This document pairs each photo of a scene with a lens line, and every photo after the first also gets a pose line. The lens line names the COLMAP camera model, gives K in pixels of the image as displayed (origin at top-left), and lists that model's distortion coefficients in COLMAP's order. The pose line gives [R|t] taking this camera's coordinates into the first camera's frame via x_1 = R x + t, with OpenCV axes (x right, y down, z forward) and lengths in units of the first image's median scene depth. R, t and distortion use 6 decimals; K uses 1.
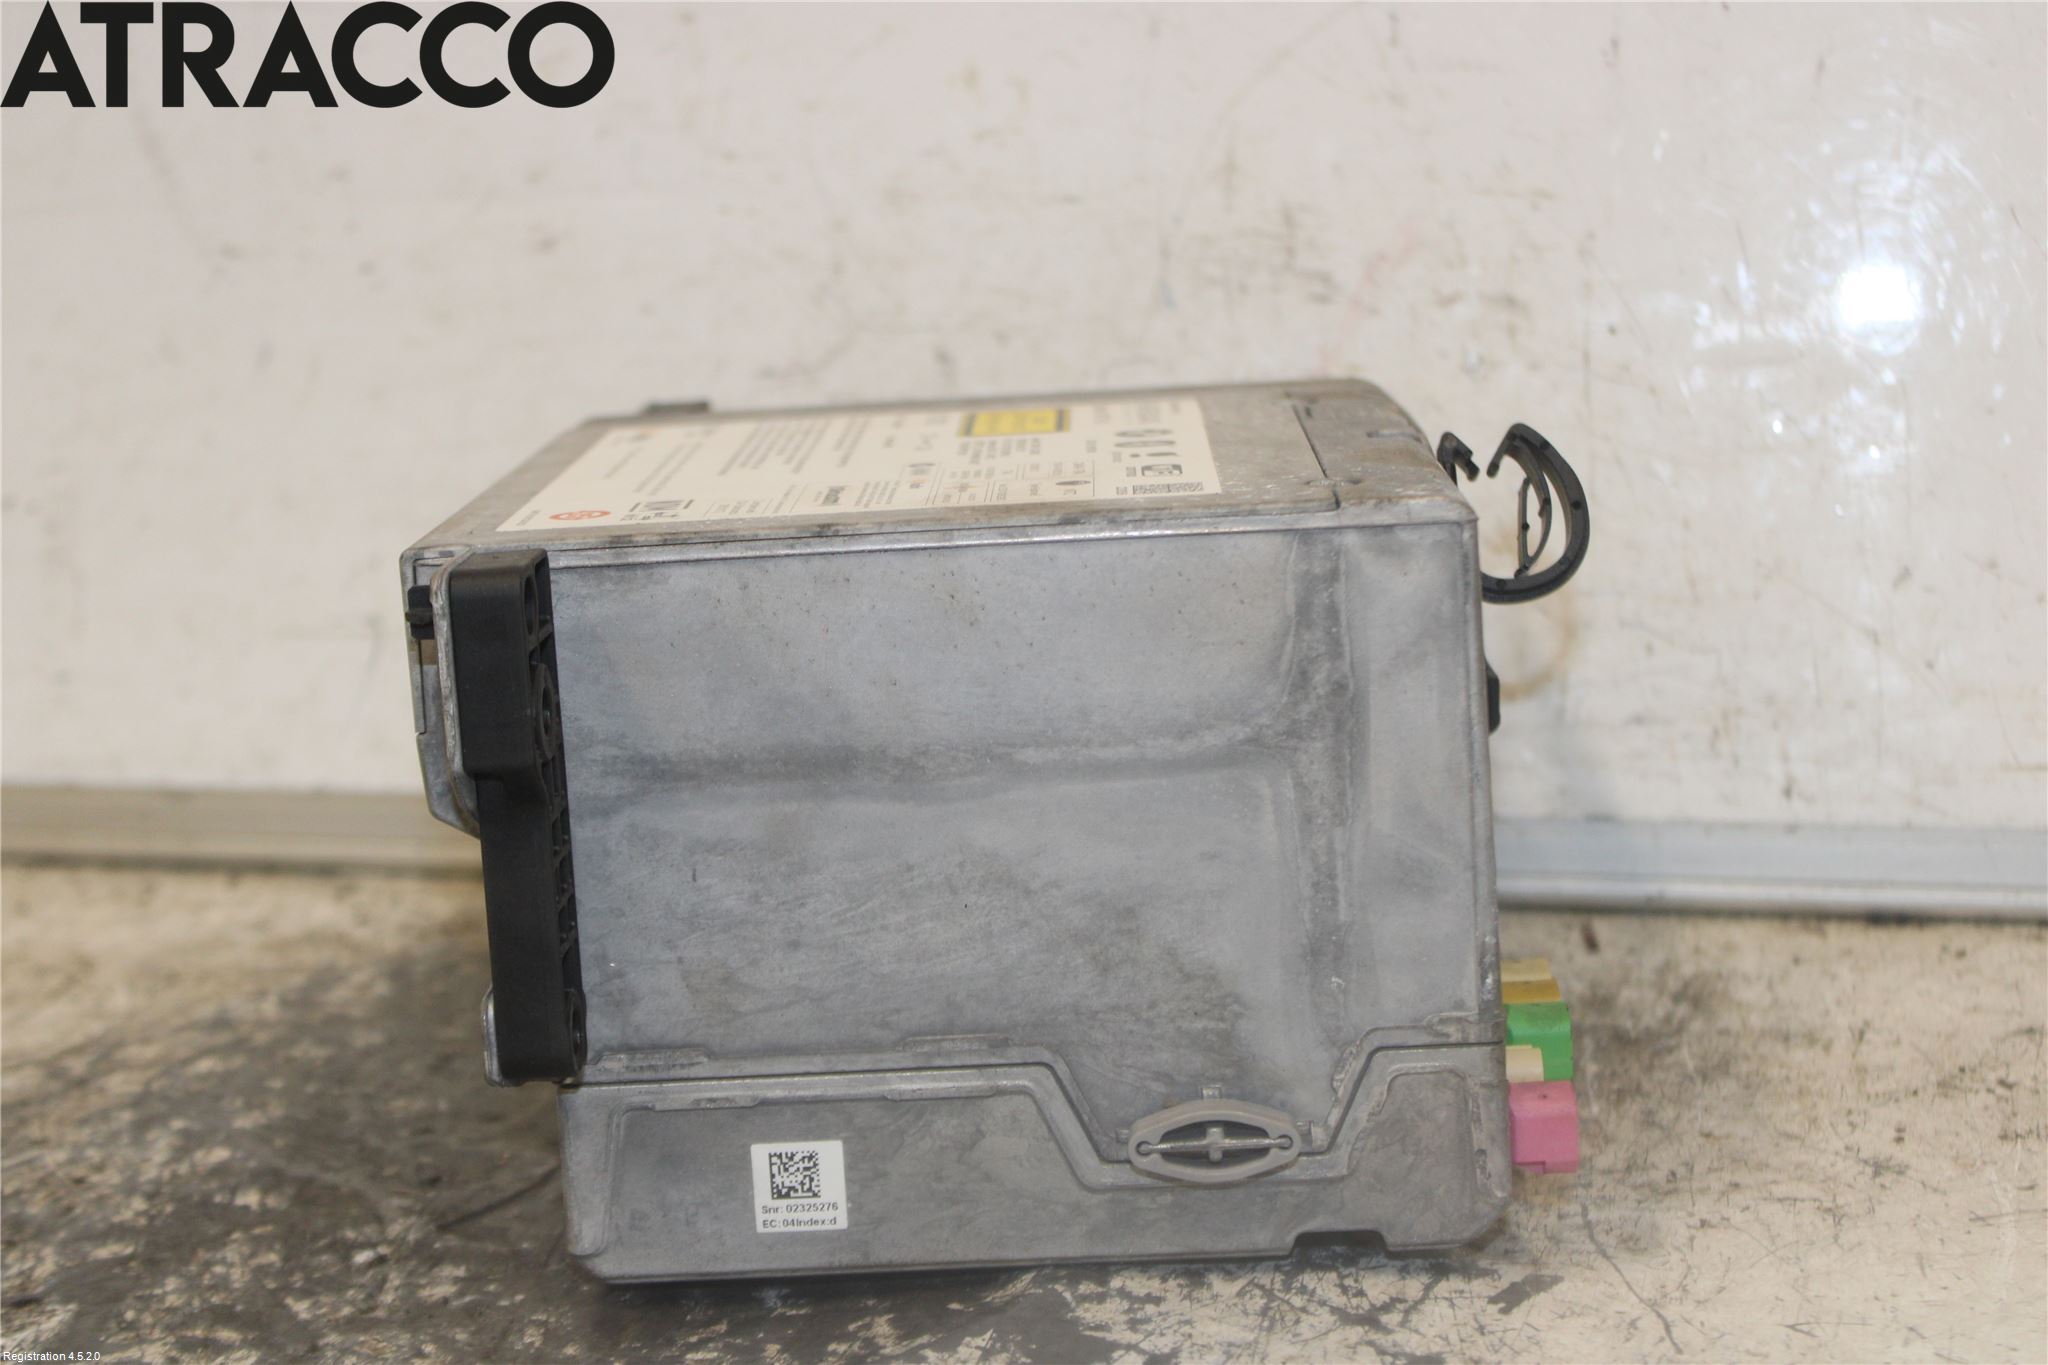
lens RADIAL K [[3550.7, 0, 1025.9], [0, 3550.7, 629.4], [0, 0, 1]] dist [-0.002705, 0.190571]
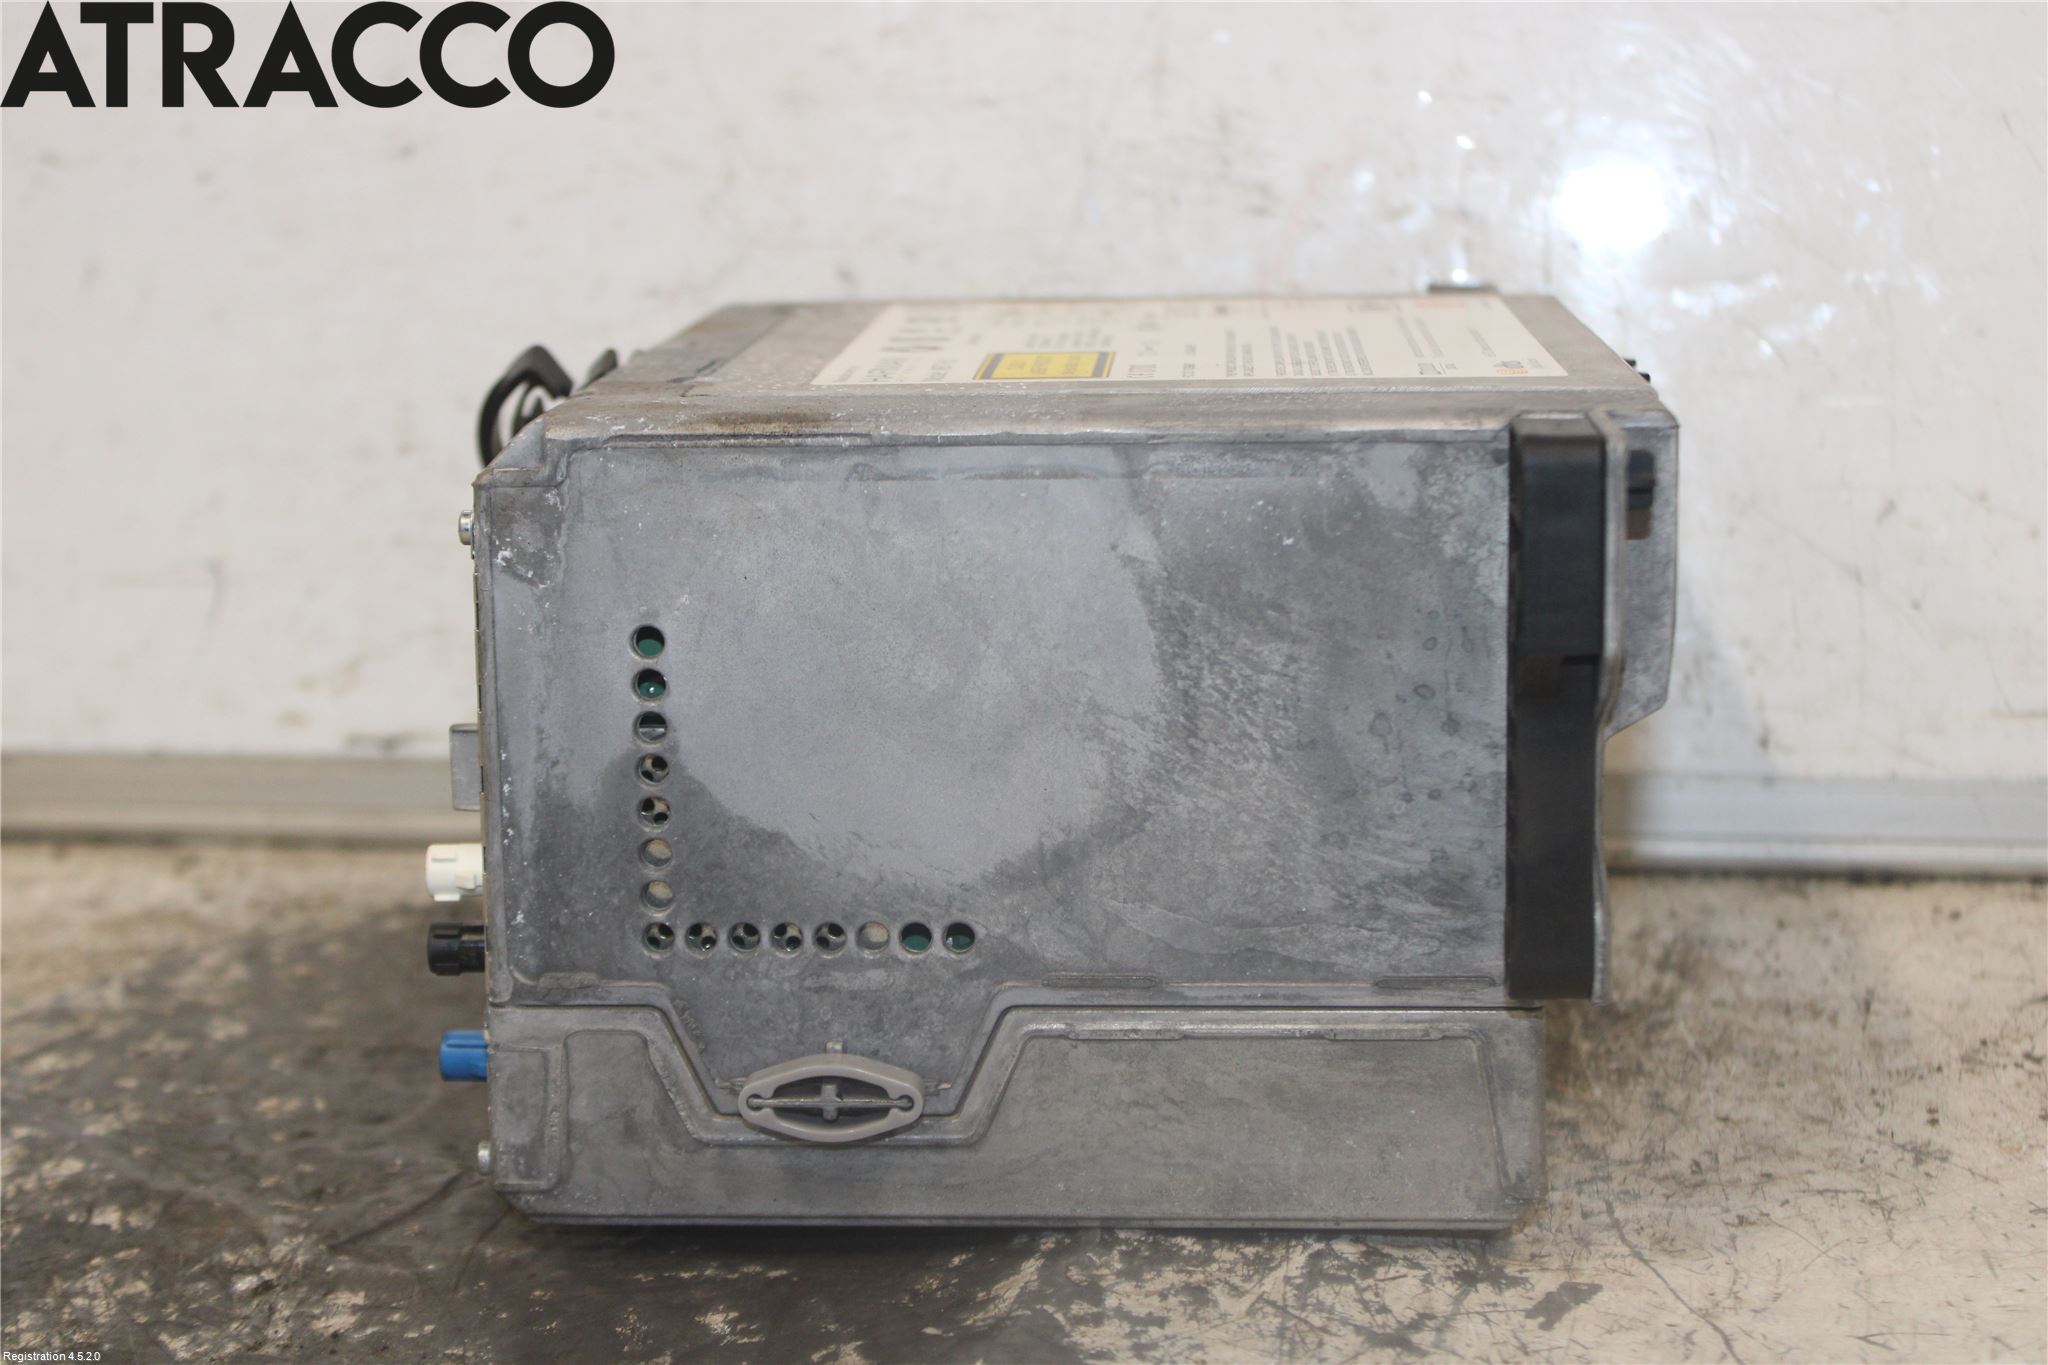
lens RADIAL K [[3550.7, 0, 1025.9], [0, 3550.7, 629.4], [0, 0, 1]] dist [-0.002705, 0.190571]
pose [[0.997987, -0.005697, 0.063161, -0.045532], [0.004871, 0.999901, 0.013232, 0.003559], [-0.063230, -0.012898, 0.997916, 0.104691]]
